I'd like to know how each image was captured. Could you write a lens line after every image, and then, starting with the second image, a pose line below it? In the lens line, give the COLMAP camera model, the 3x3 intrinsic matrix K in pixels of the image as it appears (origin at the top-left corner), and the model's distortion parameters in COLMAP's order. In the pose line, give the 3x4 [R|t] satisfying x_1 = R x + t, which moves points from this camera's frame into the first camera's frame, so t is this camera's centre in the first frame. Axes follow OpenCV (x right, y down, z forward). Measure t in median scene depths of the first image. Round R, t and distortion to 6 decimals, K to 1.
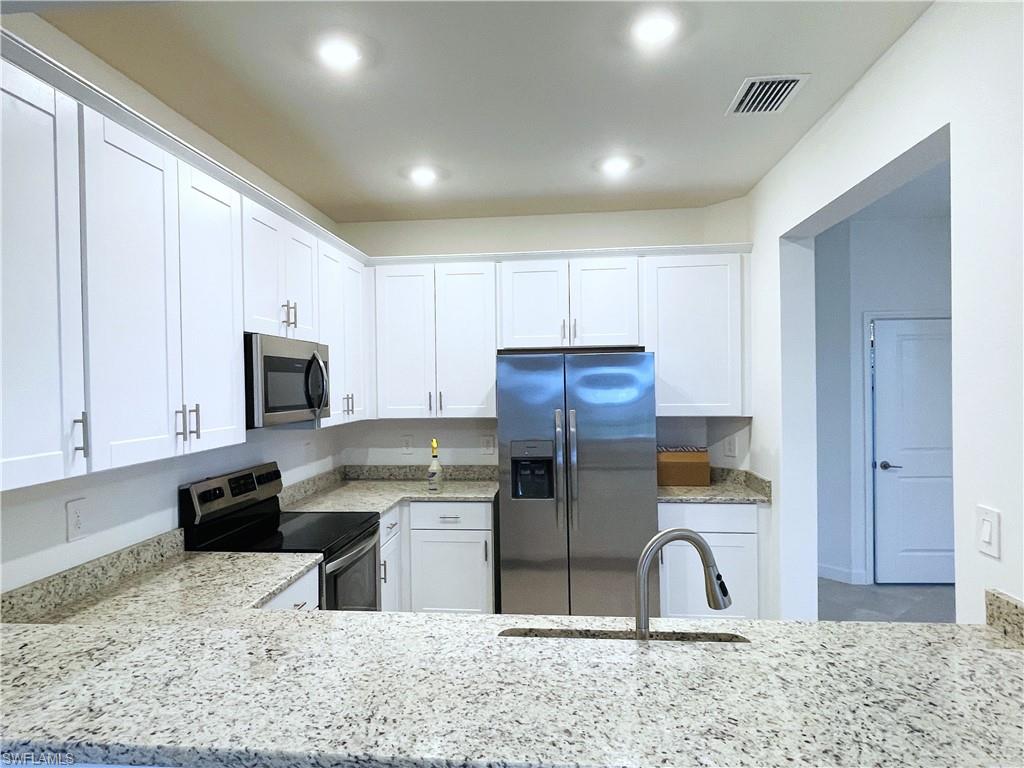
lens RADIAL K [[598.6, 0, 512.0], [0, 598.6, 384.0], [0, 0, 1]] dist [0.000993, 0.000156]
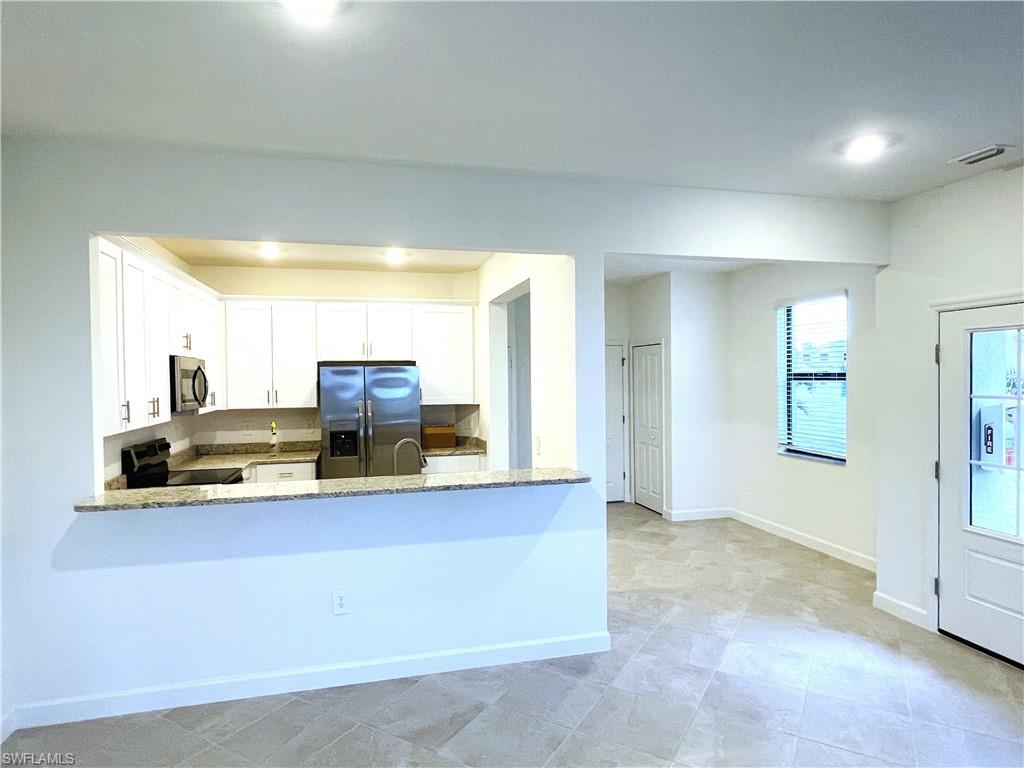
lens RADIAL K [[598.6, 0, 512.0], [0, 598.6, 384.0], [0, 0, 1]] dist [0.000993, 0.000156]
pose [[0.944132, -0.000689, 0.329568, -0.064530], [-0.000815, 0.999990, 0.004424, -0.009704], [-0.329567, -0.004446, 0.944122, -0.618948]]
